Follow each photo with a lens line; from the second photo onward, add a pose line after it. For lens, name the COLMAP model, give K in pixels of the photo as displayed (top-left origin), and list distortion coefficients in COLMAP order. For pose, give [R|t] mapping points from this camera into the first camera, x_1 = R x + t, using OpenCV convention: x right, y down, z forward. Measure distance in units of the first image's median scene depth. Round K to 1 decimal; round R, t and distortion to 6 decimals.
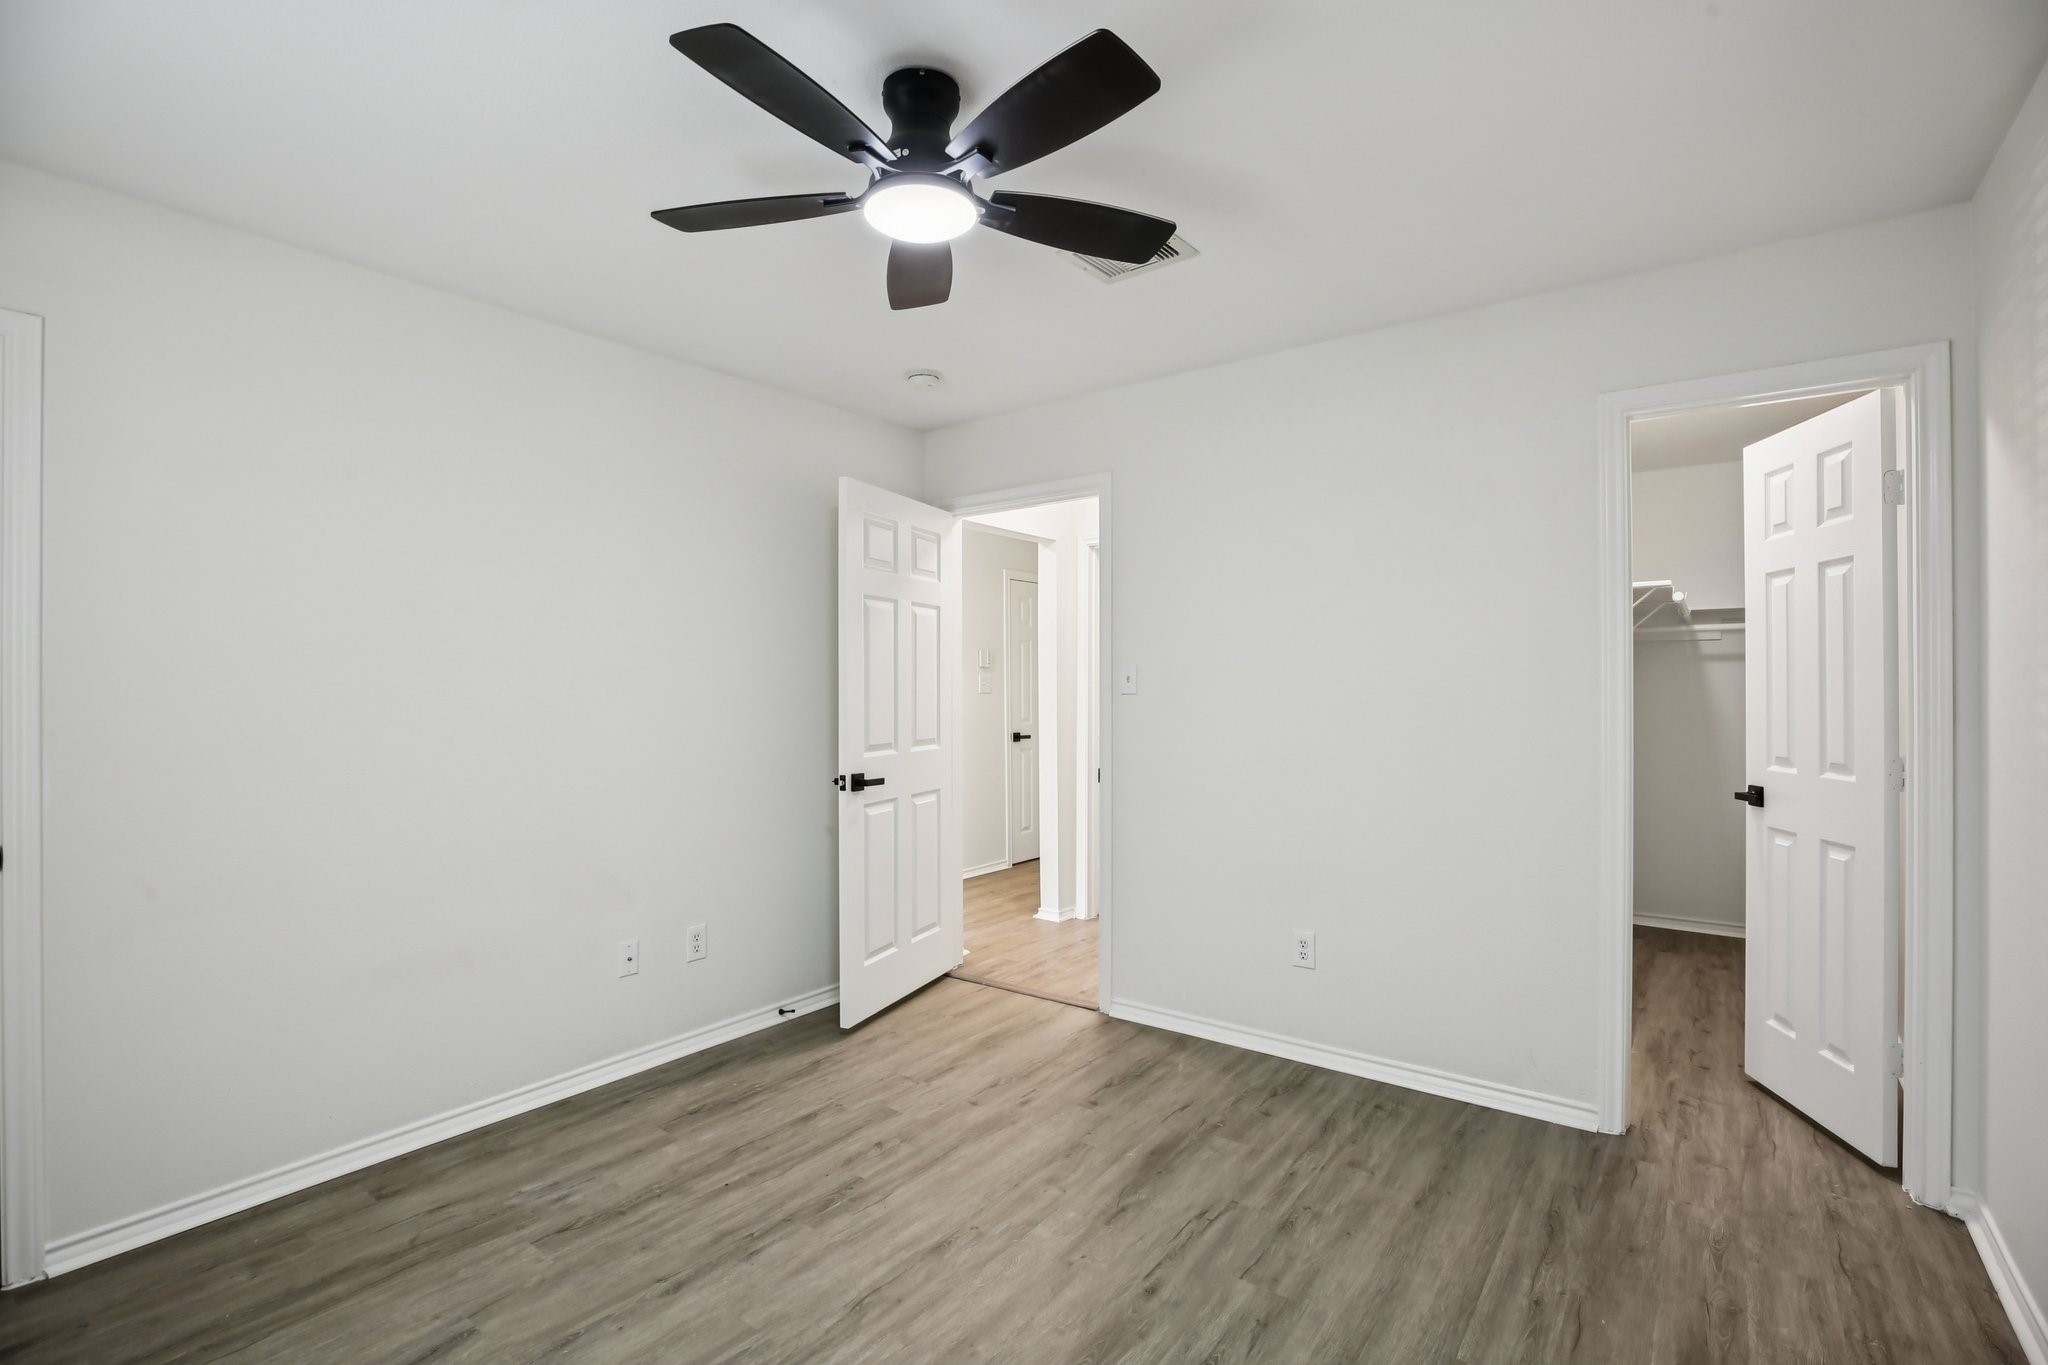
lens RADIAL K [[940.2, 0, 1022.9], [0, 940.2, 683.1], [0, 0, 1]] dist [-0.023339, 0.005274]
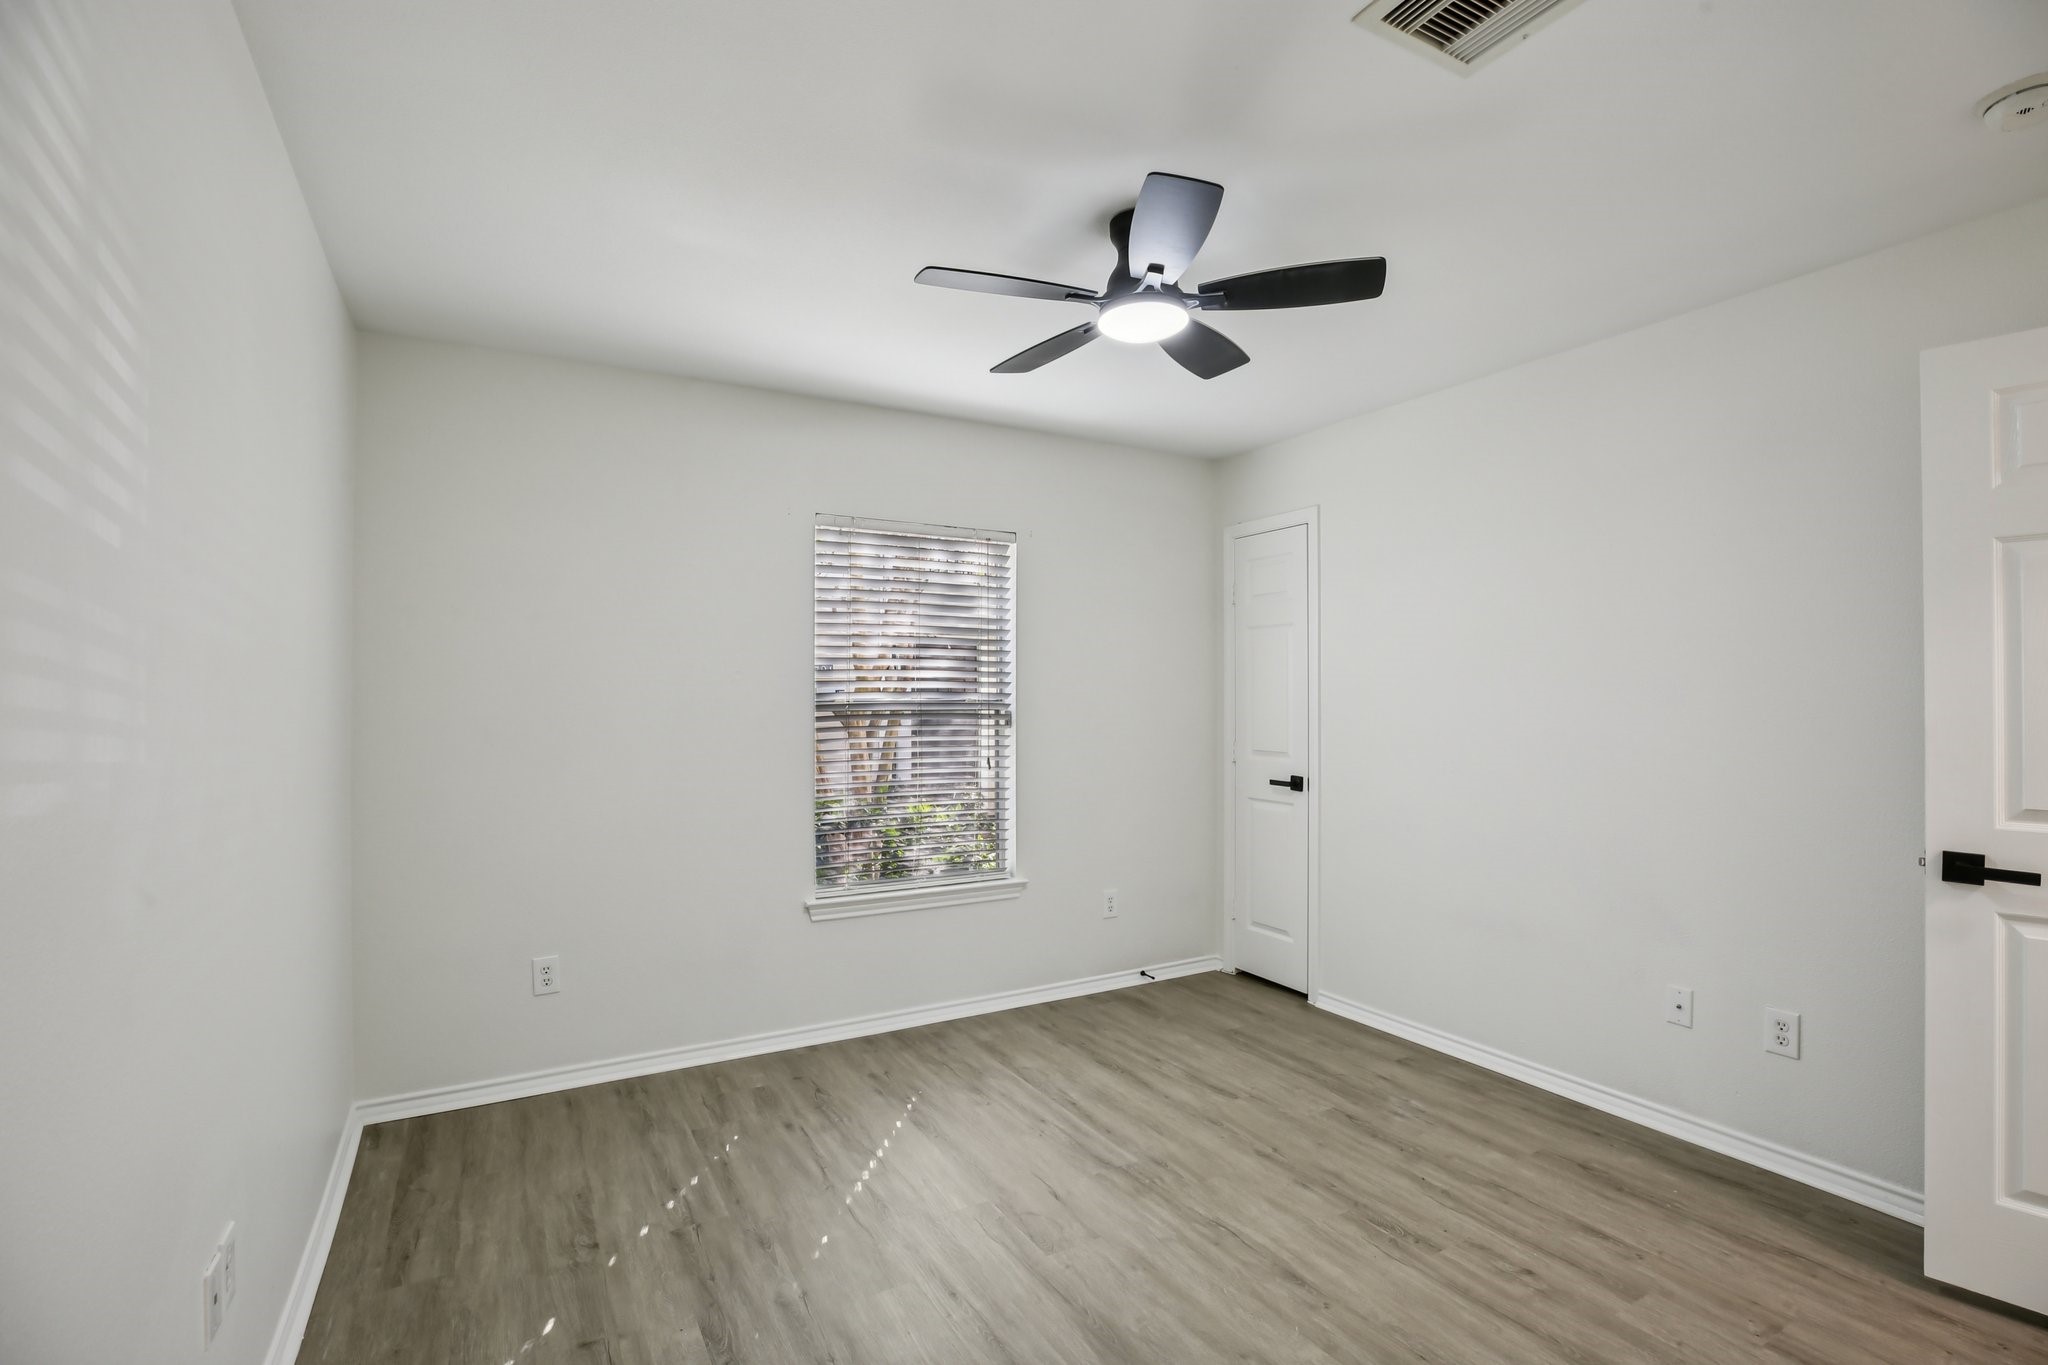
lens RADIAL K [[940.2, 0, 1029.8], [0, 940.2, 686.3], [0, 0, 1]] dist [-0.023339, 0.005274]
pose [[-0.374392, -0.005922, -0.927251, 0.797248], [0.003451, 0.999964, -0.007780, -0.006033], [0.927264, -0.006112, -0.374358, 0.962364]]
